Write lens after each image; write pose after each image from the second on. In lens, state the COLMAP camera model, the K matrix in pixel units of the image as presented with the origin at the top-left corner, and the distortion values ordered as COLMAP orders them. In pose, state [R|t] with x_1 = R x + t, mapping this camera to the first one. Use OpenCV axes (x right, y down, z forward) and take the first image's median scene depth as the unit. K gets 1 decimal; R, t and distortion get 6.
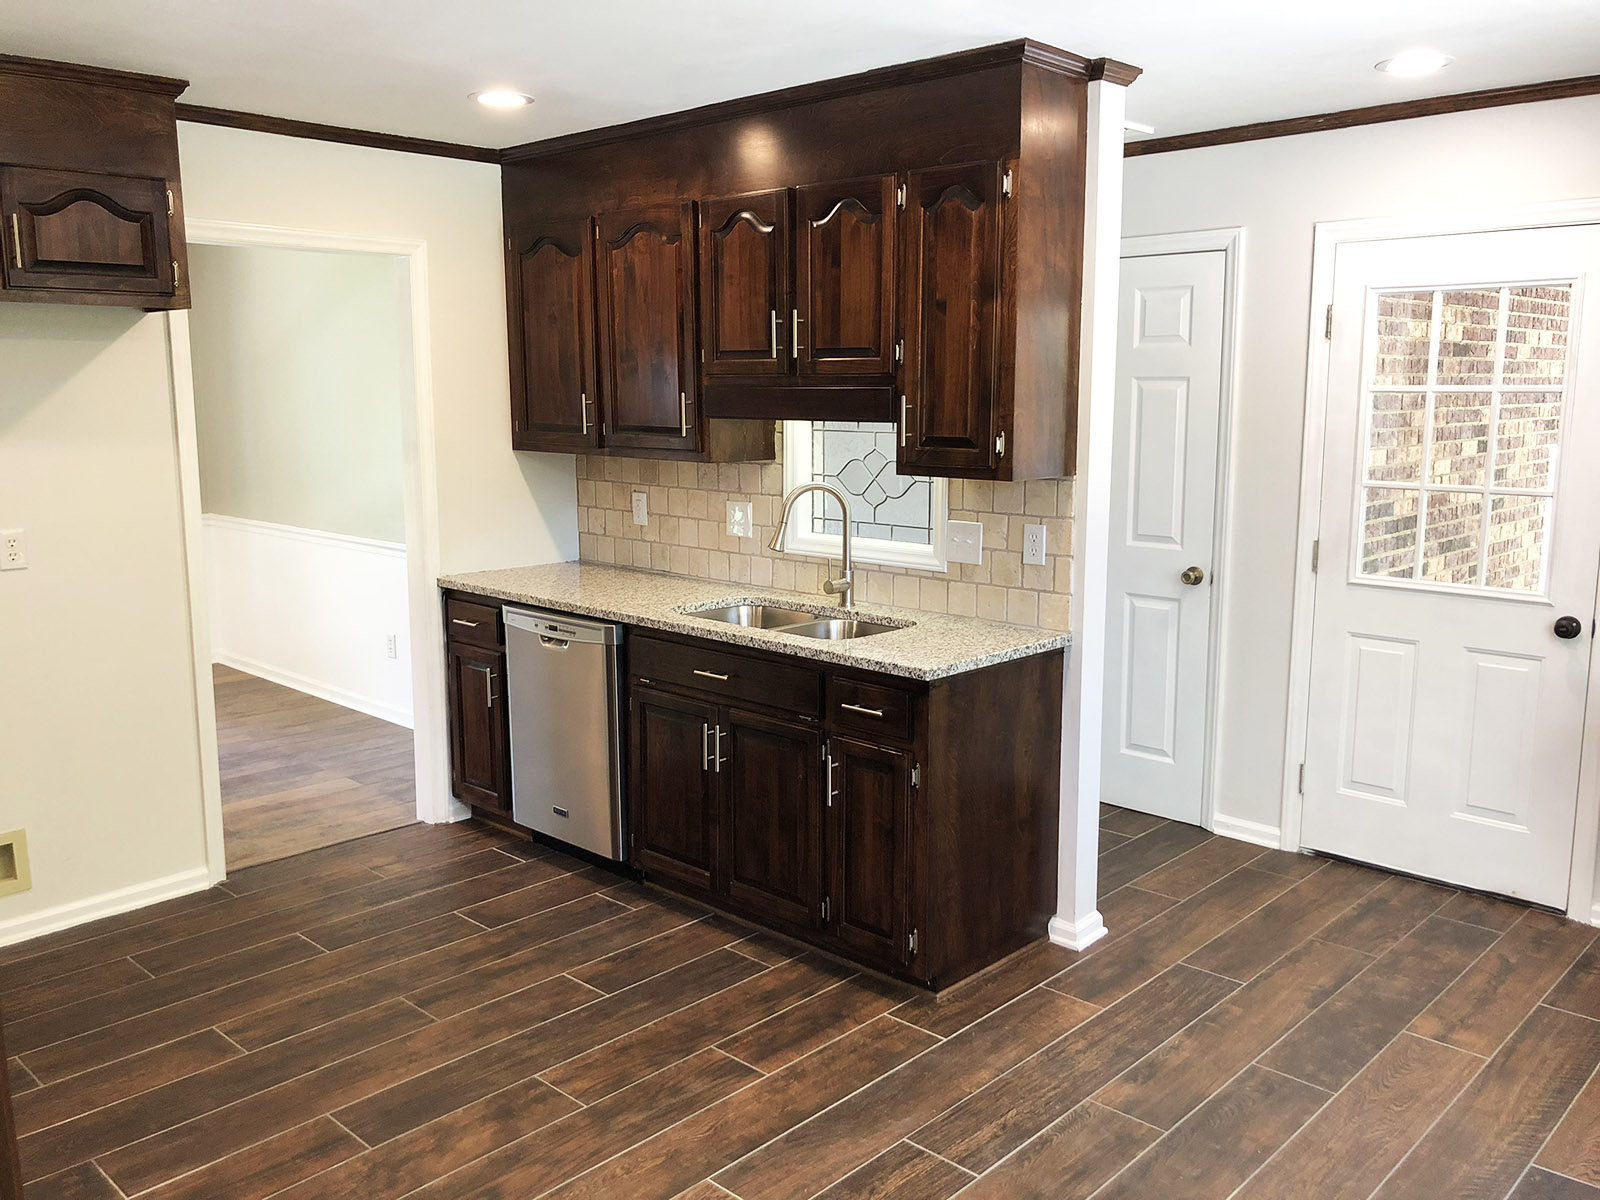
lens RADIAL K [[1319.6, 0, 800.2], [0, 1319.6, 585.4], [0, 0, 1]] dist [0.031794, -0.043413]
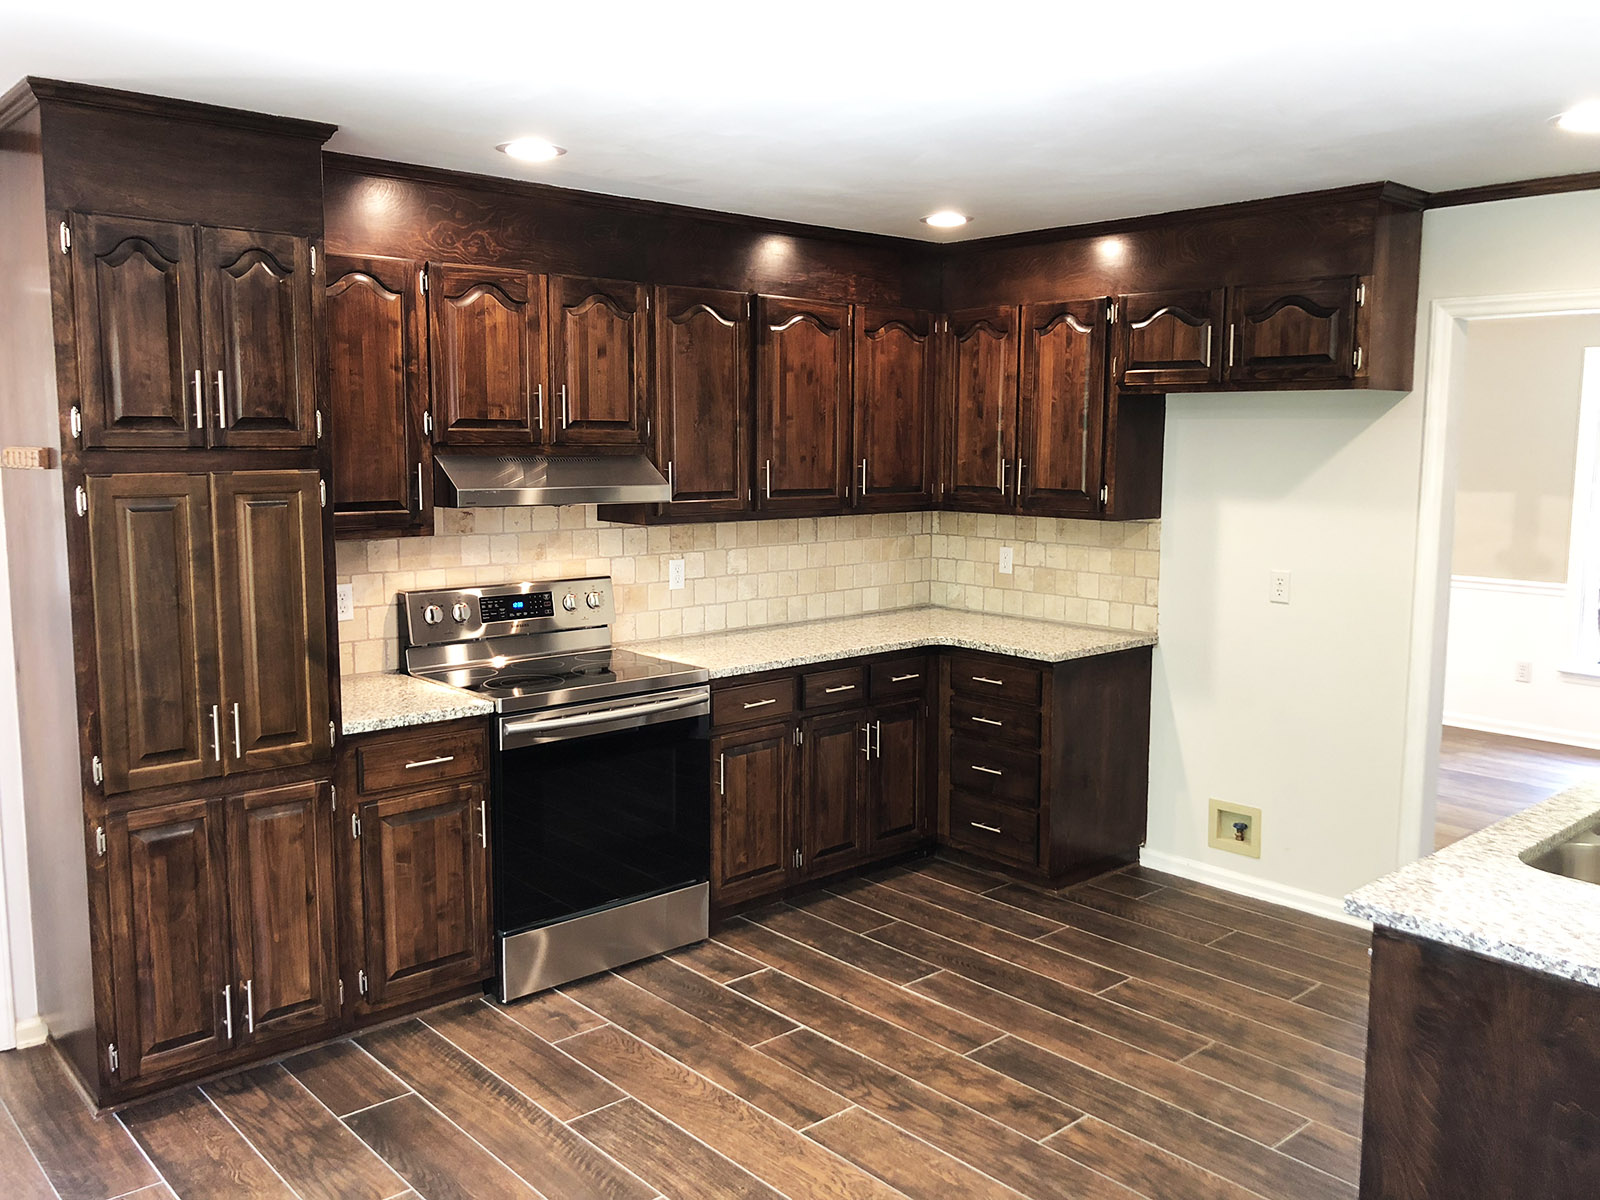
lens RADIAL K [[1319.6, 0, 796.5], [0, 1319.6, 584.4], [0, 0, 1]] dist [0.031794, -0.043413]
pose [[-0.088831, 0.116431, -0.989218, 0.676457], [-0.152282, 0.979881, 0.129007, -0.120958], [0.984337, 0.162100, -0.069313, 0.640984]]
